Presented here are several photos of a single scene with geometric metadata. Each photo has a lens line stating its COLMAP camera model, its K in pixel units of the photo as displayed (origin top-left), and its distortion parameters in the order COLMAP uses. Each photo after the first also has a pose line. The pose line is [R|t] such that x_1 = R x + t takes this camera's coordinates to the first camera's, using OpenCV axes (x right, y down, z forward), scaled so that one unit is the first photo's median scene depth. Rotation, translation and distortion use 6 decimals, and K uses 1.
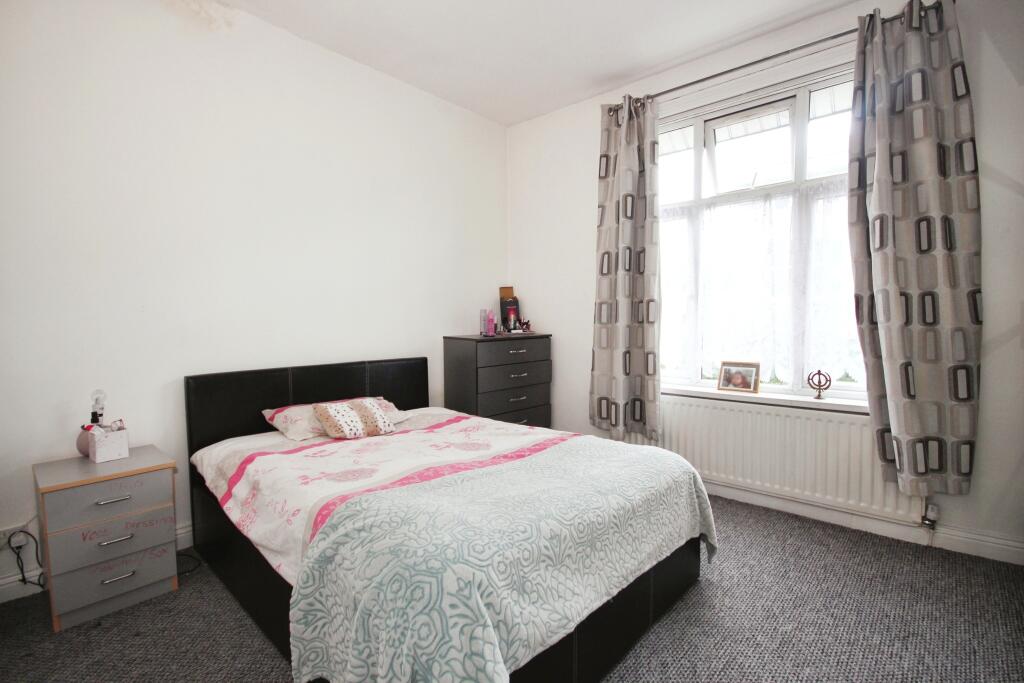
lens RADIAL K [[473.7, 0, 517.5], [0, 473.7, 340.6], [0, 0, 1]] dist [0.001419, -0.013707]
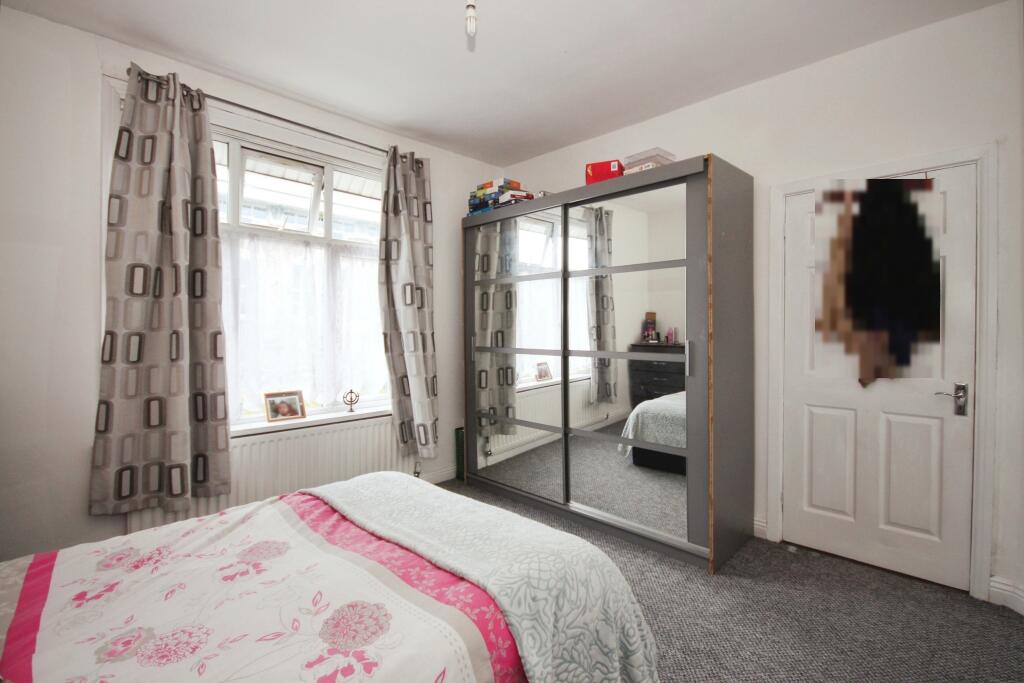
lens RADIAL K [[473.7, 0, 517.5], [0, 473.7, 340.6], [0, 0, 1]] dist [0.001419, -0.013707]
pose [[0.037465, -0.008242, 0.999264, -0.603024], [0.045418, 0.998947, 0.006537, -0.055795], [-0.998265, 0.045140, 0.037800, 0.463454]]
